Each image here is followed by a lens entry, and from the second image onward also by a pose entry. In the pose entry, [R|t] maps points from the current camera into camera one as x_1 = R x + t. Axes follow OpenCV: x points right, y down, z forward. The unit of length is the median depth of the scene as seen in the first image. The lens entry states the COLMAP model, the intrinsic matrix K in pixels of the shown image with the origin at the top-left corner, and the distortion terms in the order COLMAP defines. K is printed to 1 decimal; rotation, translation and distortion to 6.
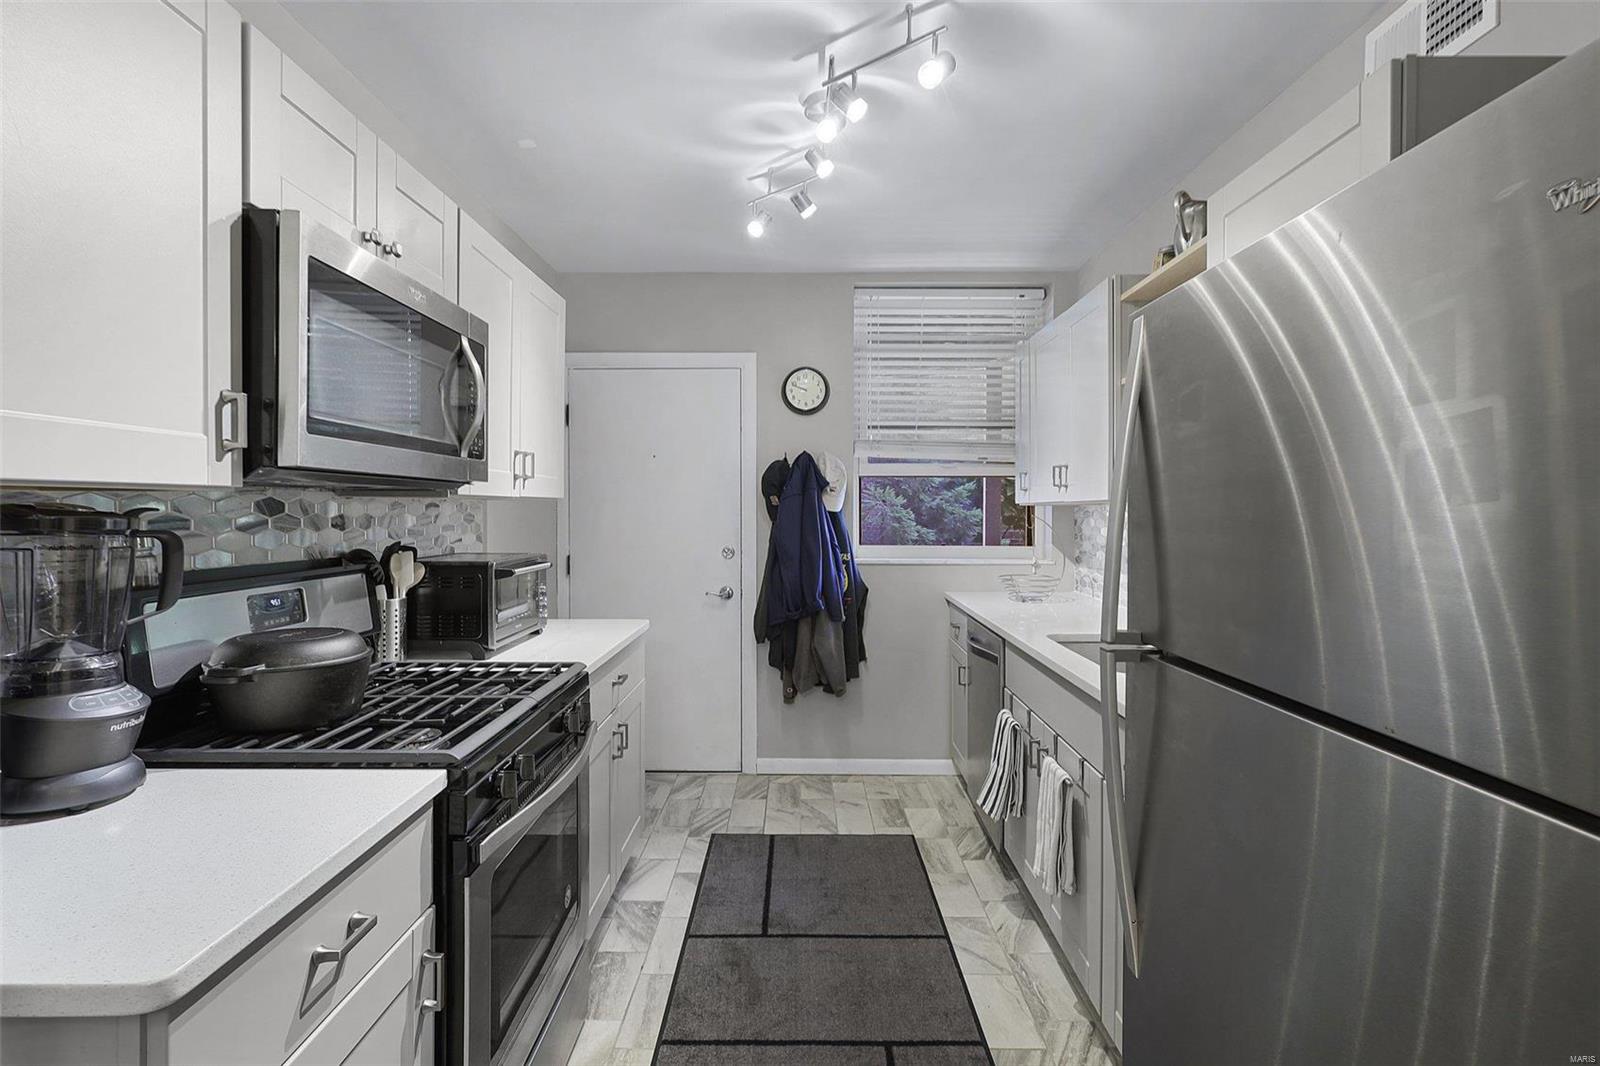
lens RADIAL K [[766.7, 0, 808.4], [0, 766.7, 514.3], [0, 0, 1]] dist [-0.000040, 0.001158]
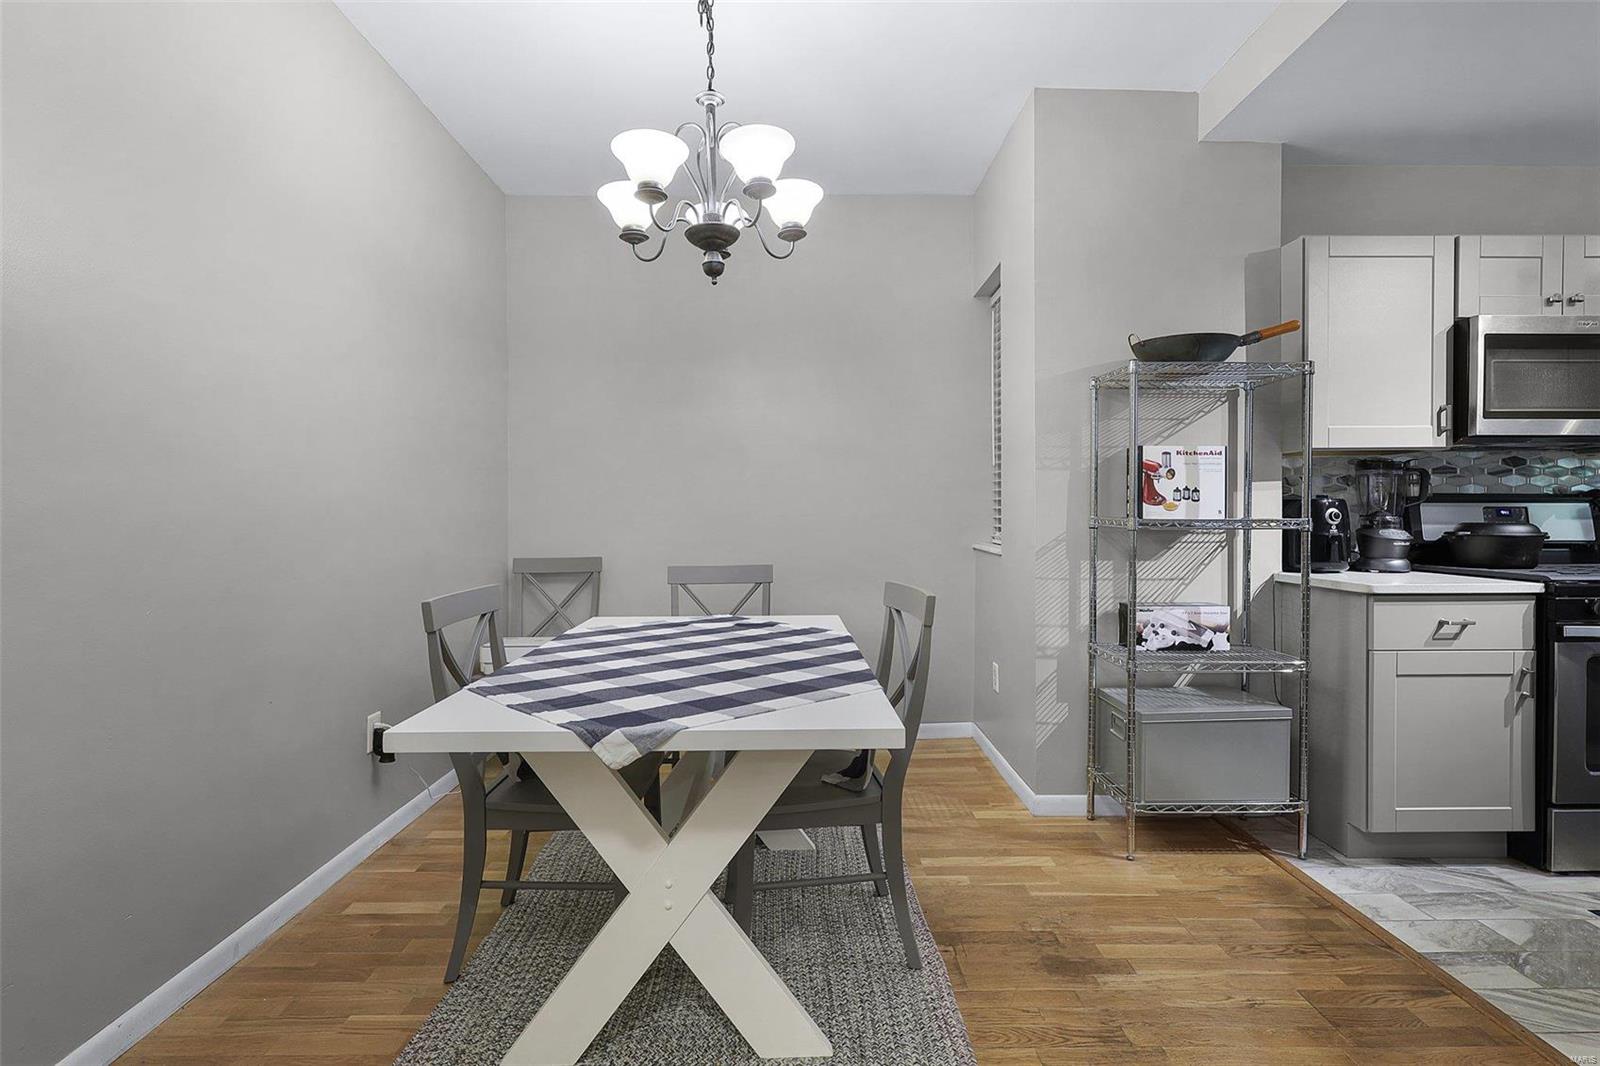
lens RADIAL K [[766.7, 0, 796.9], [0, 766.7, 519.3], [0, 0, 1]] dist [-0.000040, 0.001158]
pose [[0.012852, 0.008279, -0.999883, 0.689380], [-0.003512, 0.999960, 0.008235, 0.076424], [0.999911, 0.003406, 0.012881, -0.438340]]
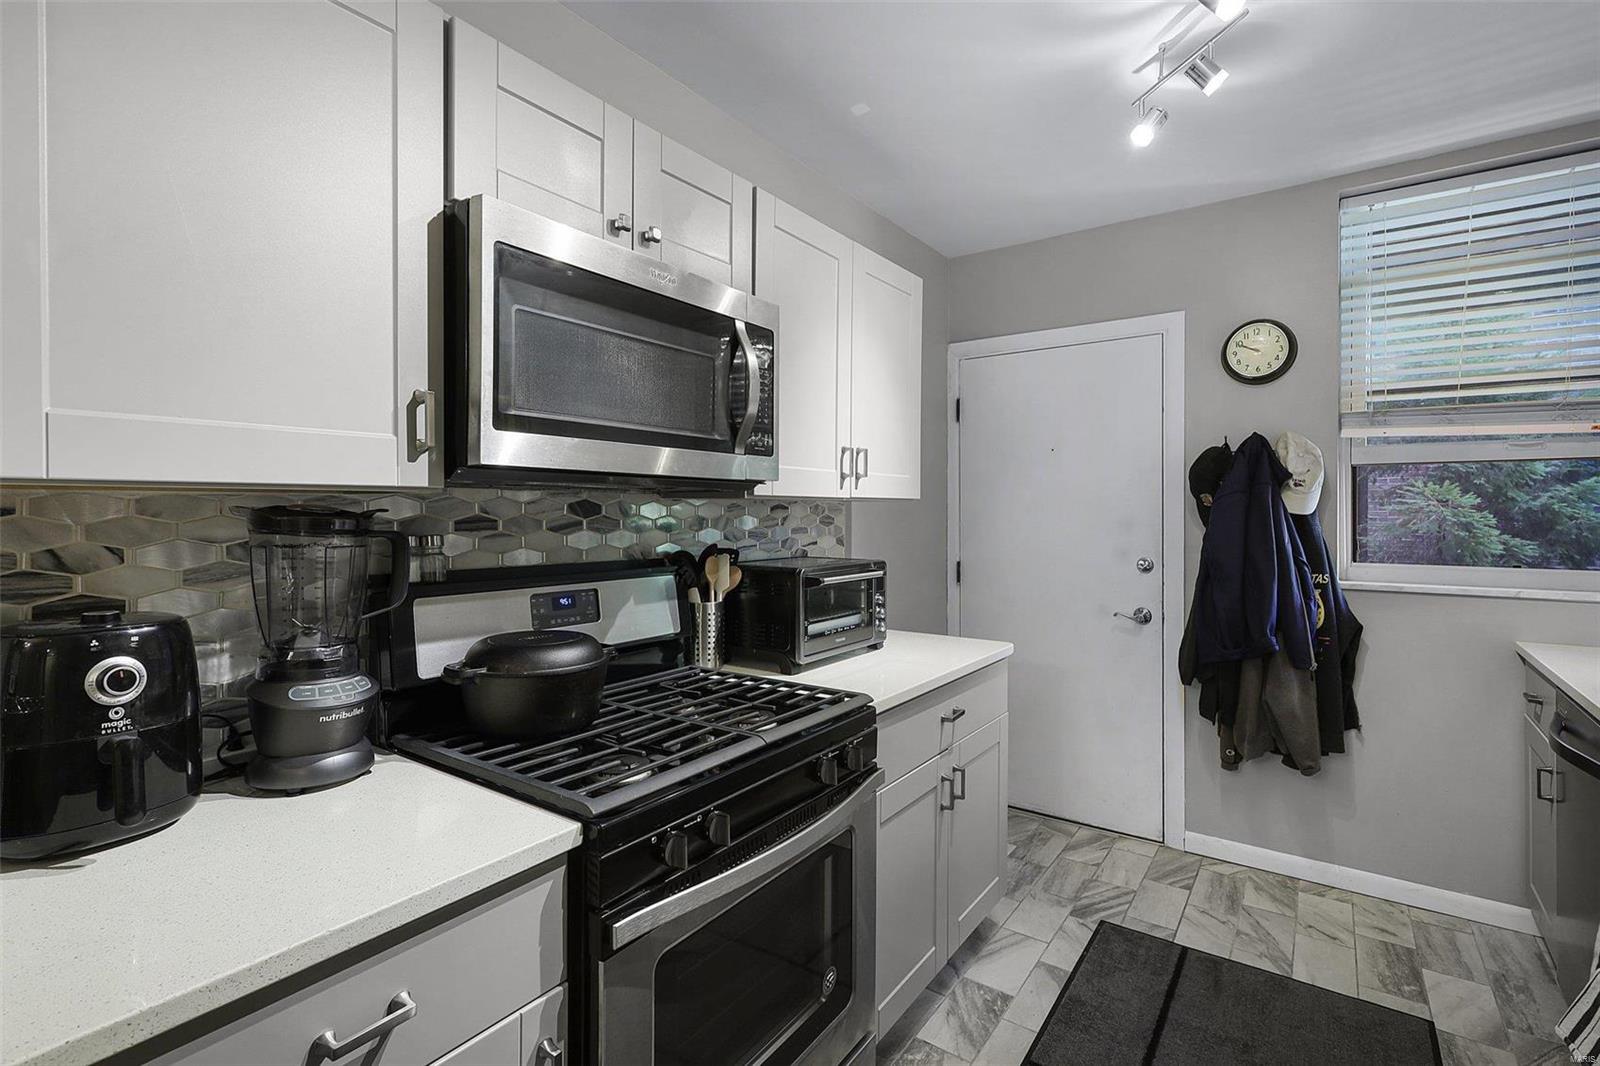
lens RADIAL K [[766.7, 0, 806.3], [0, 766.7, 513.3], [0, 0, 1]] dist [-0.000040, 0.001158]
pose [[0.817811, 0.002665, -0.575480, 0.098830], [-0.004616, 0.999987, -0.001928, -0.001700], [0.575468, 0.004233, 0.817814, 0.216995]]
